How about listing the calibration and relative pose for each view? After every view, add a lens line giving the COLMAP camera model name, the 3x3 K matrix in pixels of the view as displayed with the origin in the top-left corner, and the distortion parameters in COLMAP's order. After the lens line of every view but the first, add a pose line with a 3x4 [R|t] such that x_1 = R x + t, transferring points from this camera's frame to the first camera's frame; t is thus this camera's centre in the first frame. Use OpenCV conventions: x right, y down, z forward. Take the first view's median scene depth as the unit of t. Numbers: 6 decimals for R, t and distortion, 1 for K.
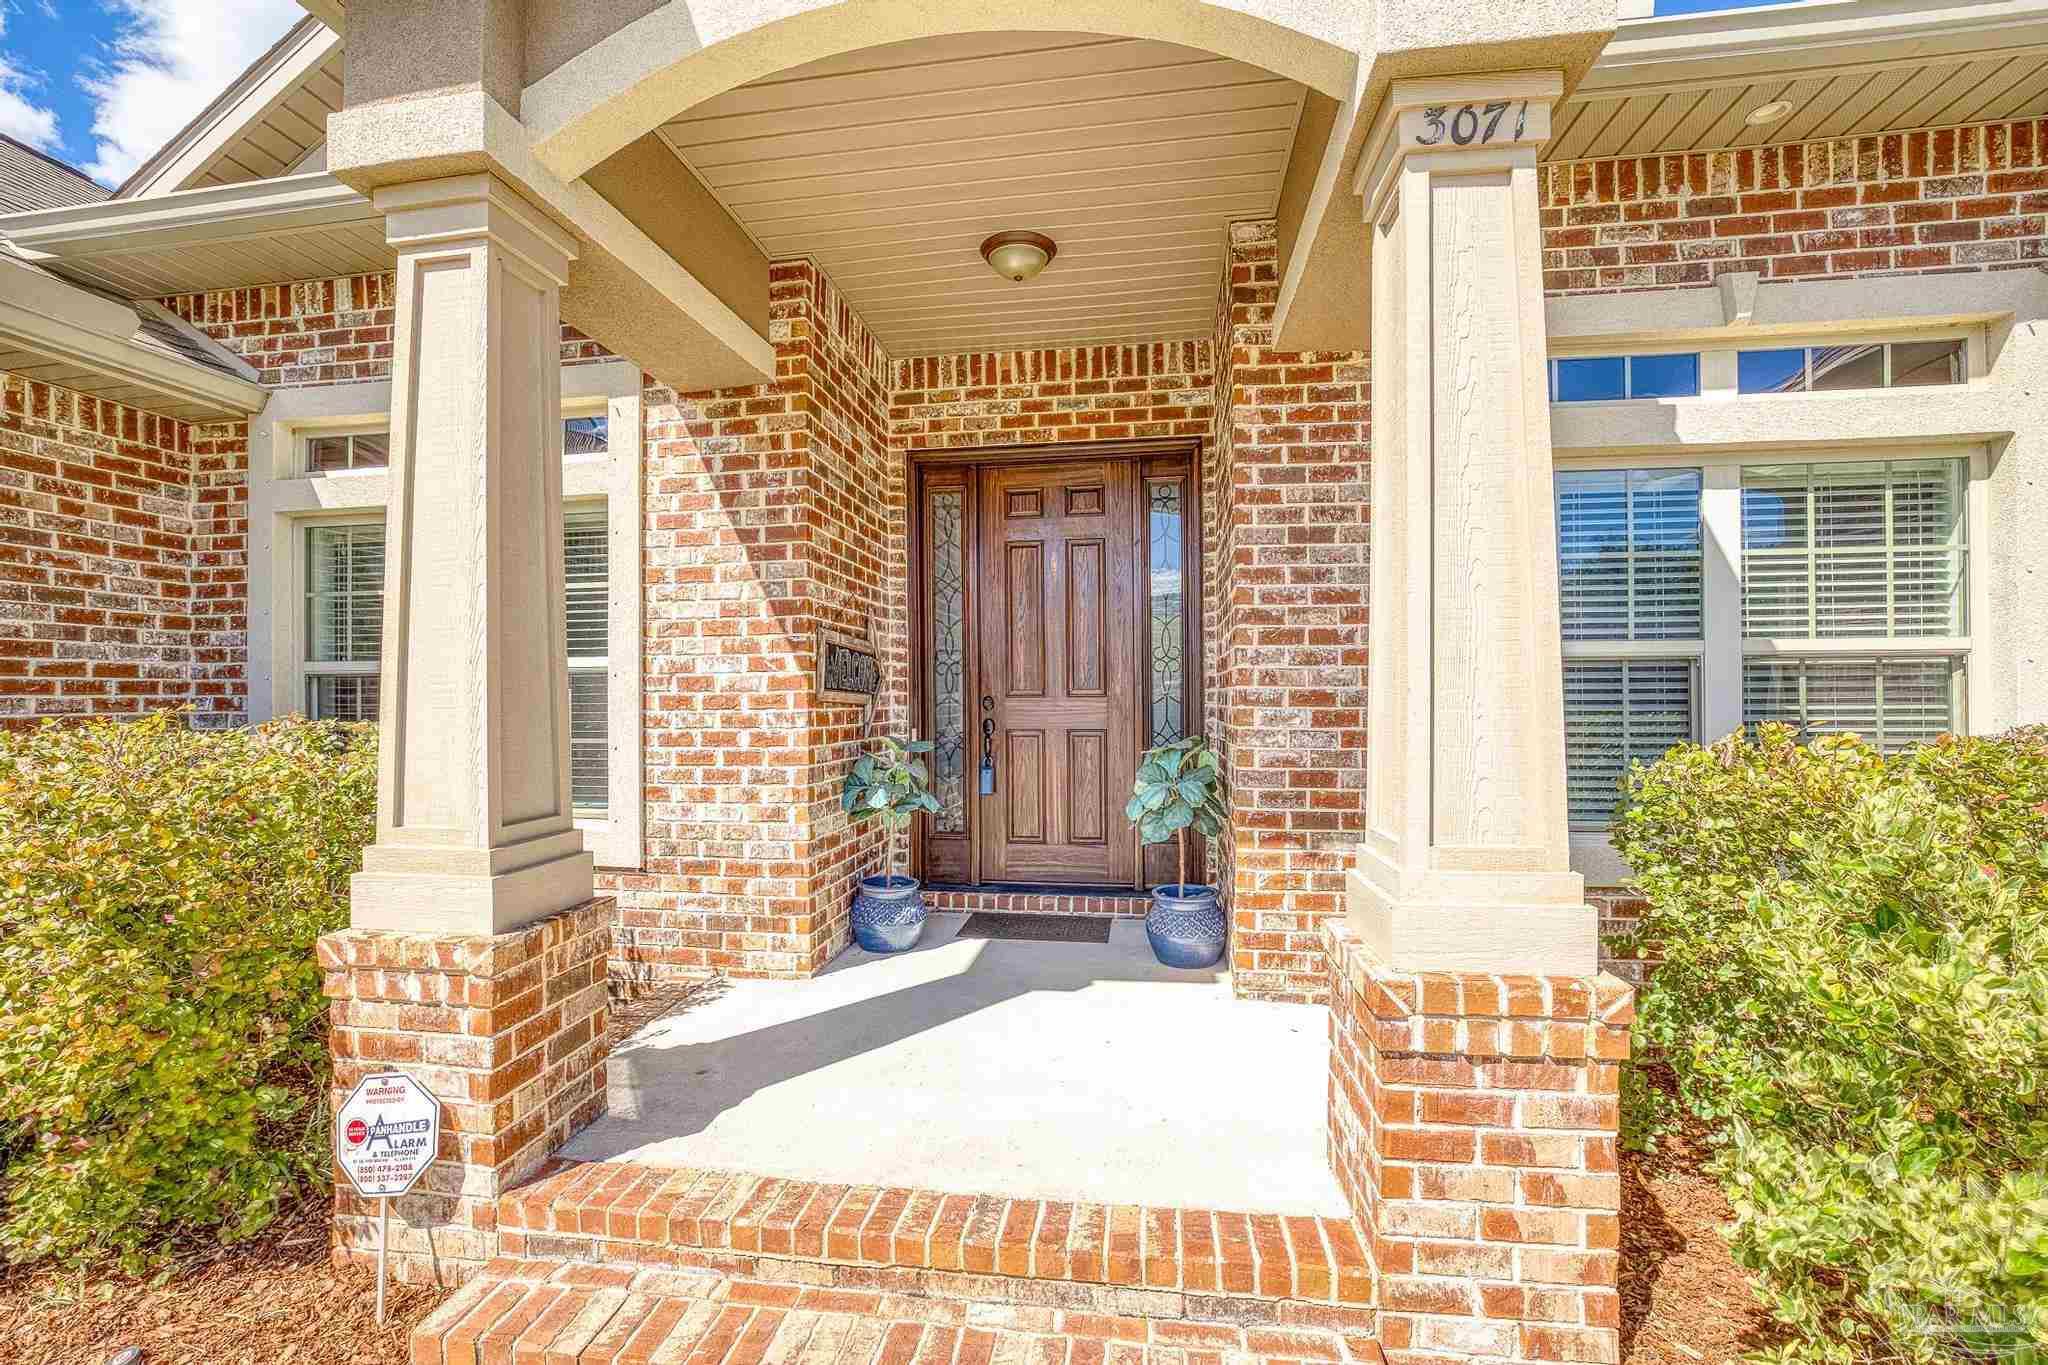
lens RADIAL K [[863.3, 0, 1020.3], [0, 863.3, 692.9], [0, 0, 1]] dist [-0.001475, -0.000641]
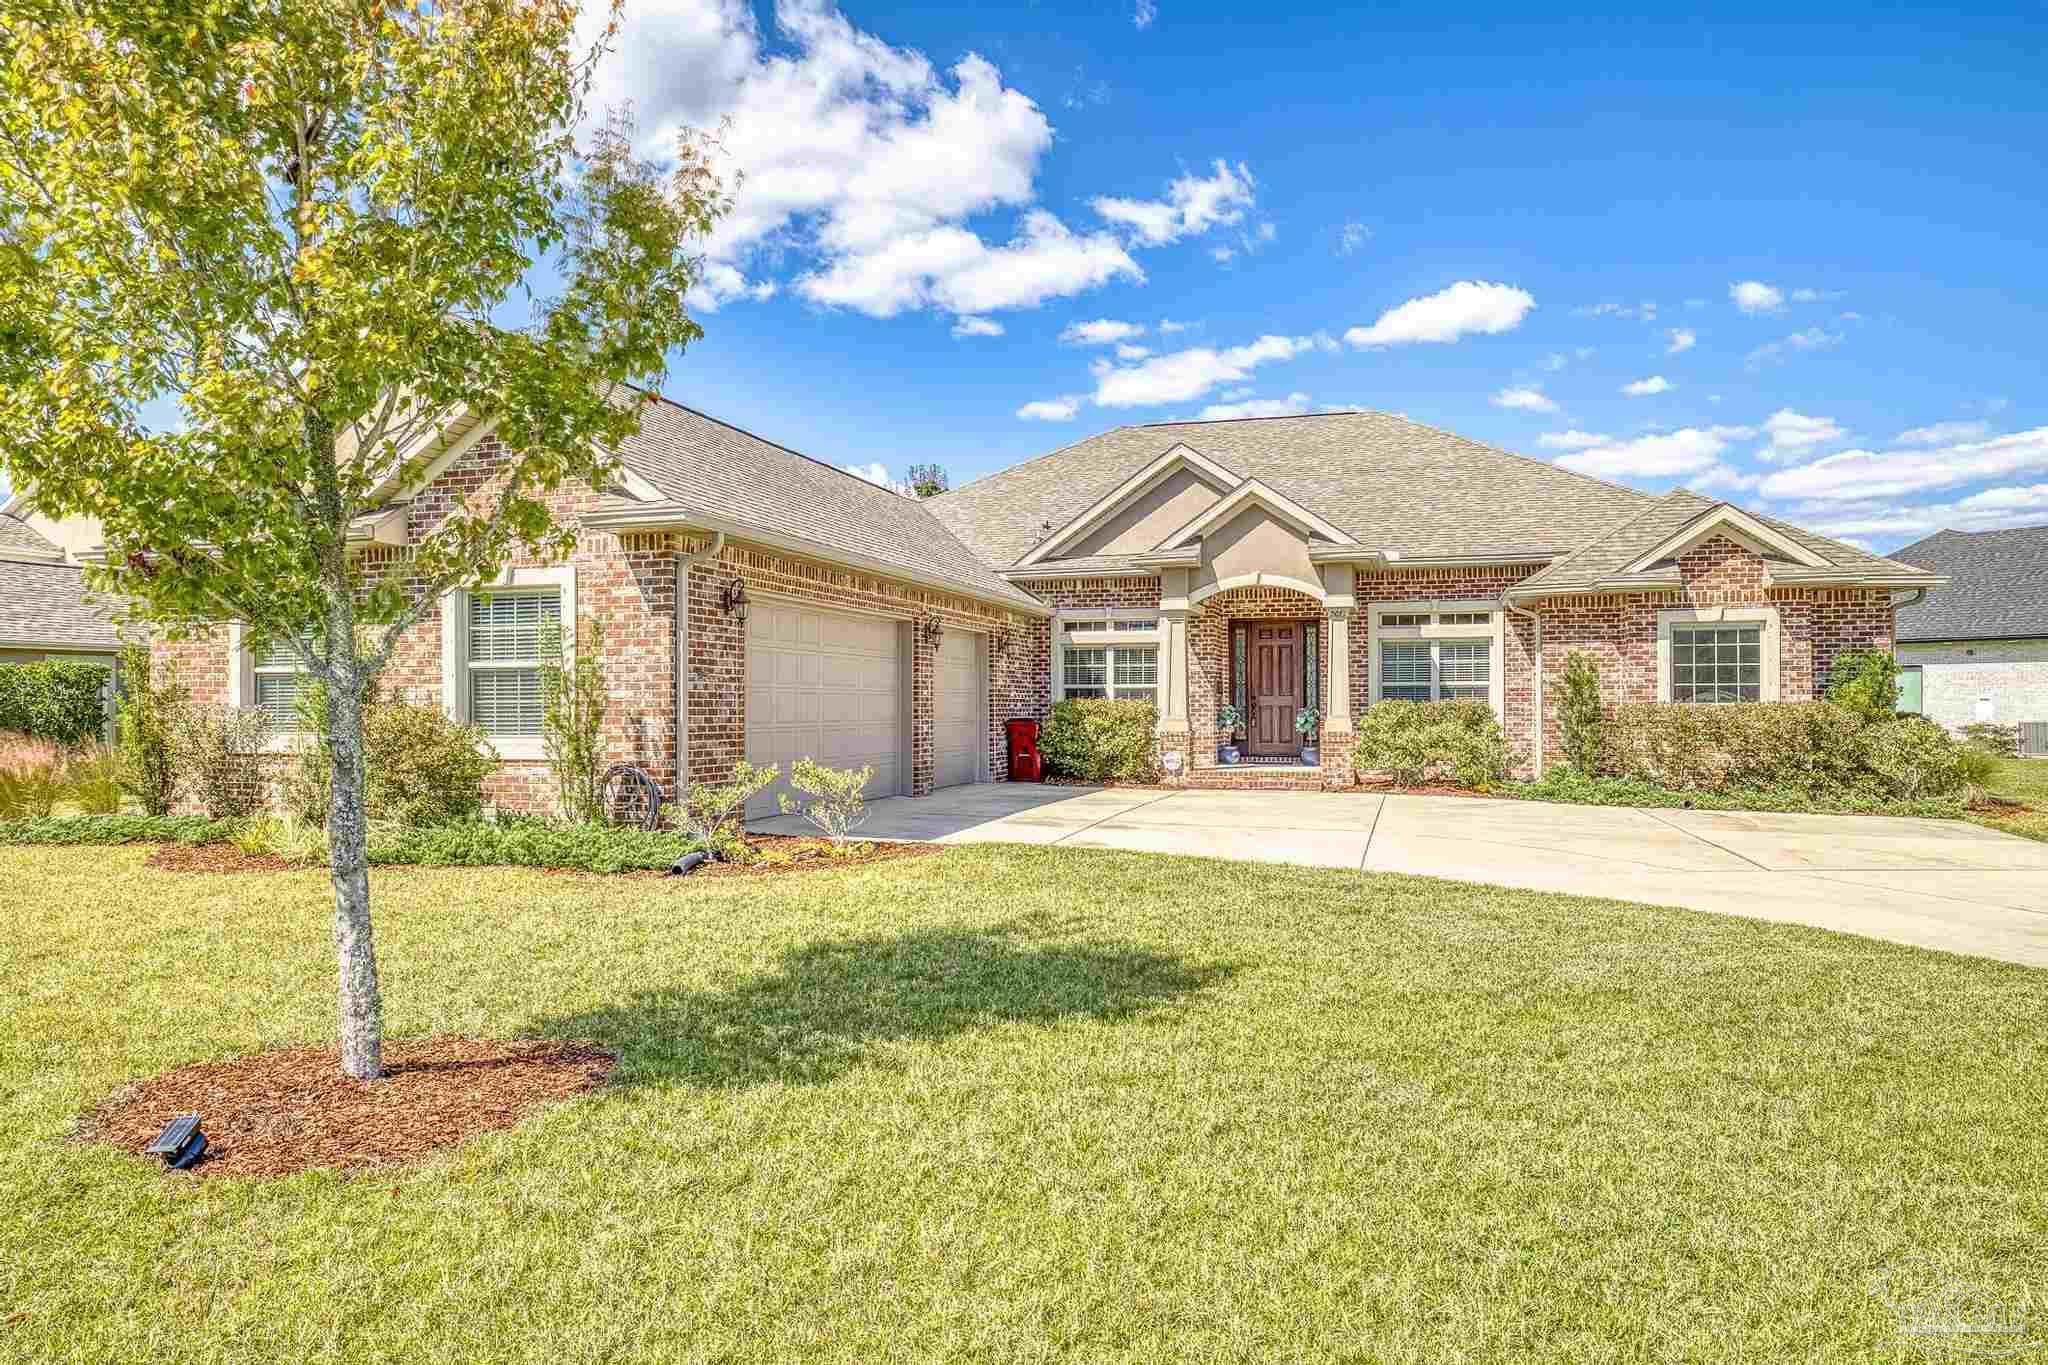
lens RADIAL K [[1366.9, 0, 1024.0], [0, 1366.9, 682.5], [0, 0, 1]] dist [0.001017, 0.002745]
pose [[0.991813, 0.002671, -0.127671, -0.277490], [-0.004288, 0.999914, -0.012394, 0.026610], [0.127627, 0.012840, 0.991739, -4.832521]]
